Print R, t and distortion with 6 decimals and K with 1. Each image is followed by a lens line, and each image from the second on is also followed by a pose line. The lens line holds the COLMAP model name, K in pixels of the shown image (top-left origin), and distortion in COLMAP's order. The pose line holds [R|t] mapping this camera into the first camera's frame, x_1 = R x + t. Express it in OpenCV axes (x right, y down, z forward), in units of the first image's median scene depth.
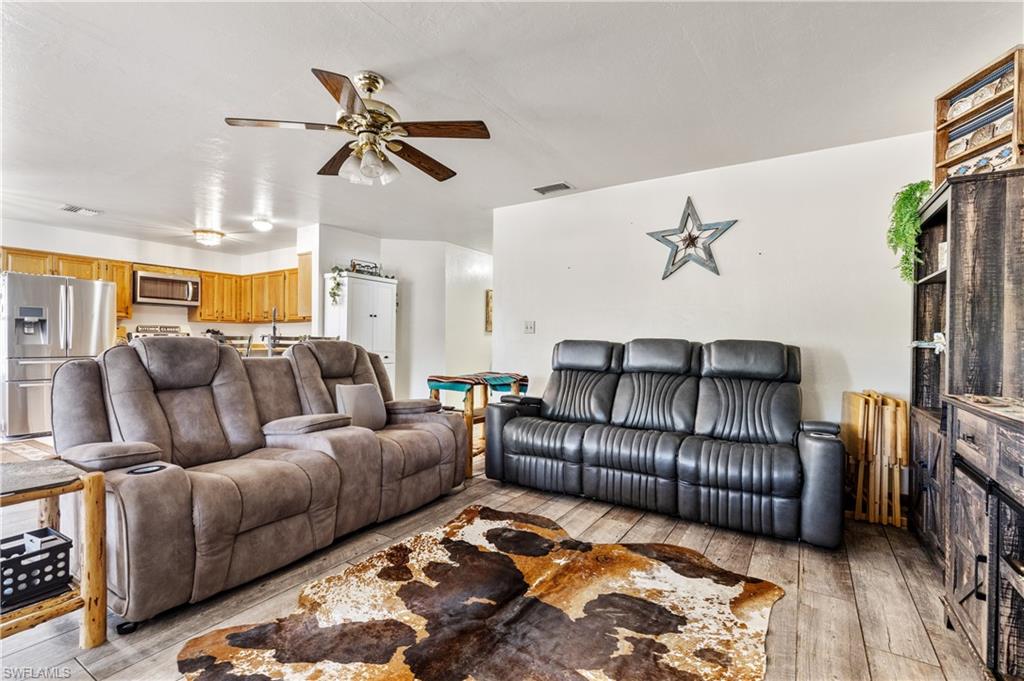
lens RADIAL K [[461.3, 0, 515.2], [0, 461.3, 340.2], [0, 0, 1]] dist [0.004128, -0.000632]
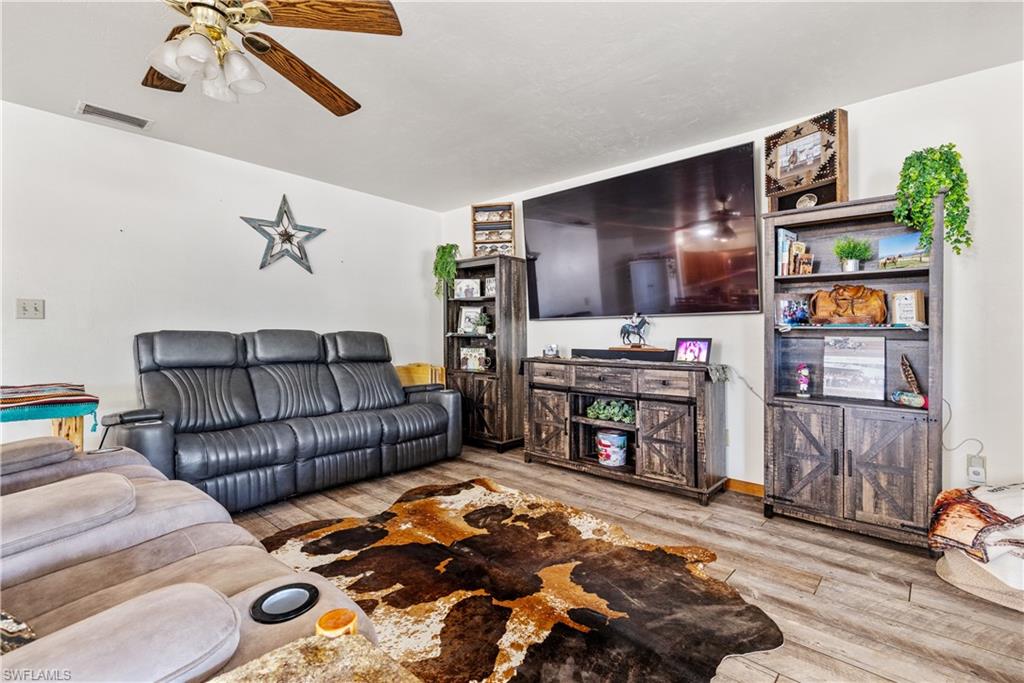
lens RADIAL K [[460.4, 0, 510.7], [0, 460.4, 324.2], [0, 0, 1]] dist [0.000047, -0.000180]
pose [[0.181414, 0.015670, 0.983282, -0.887859], [-0.004036, 0.999876, -0.015190, -0.003700], [-0.983399, -0.001213, 0.181455, 0.488096]]
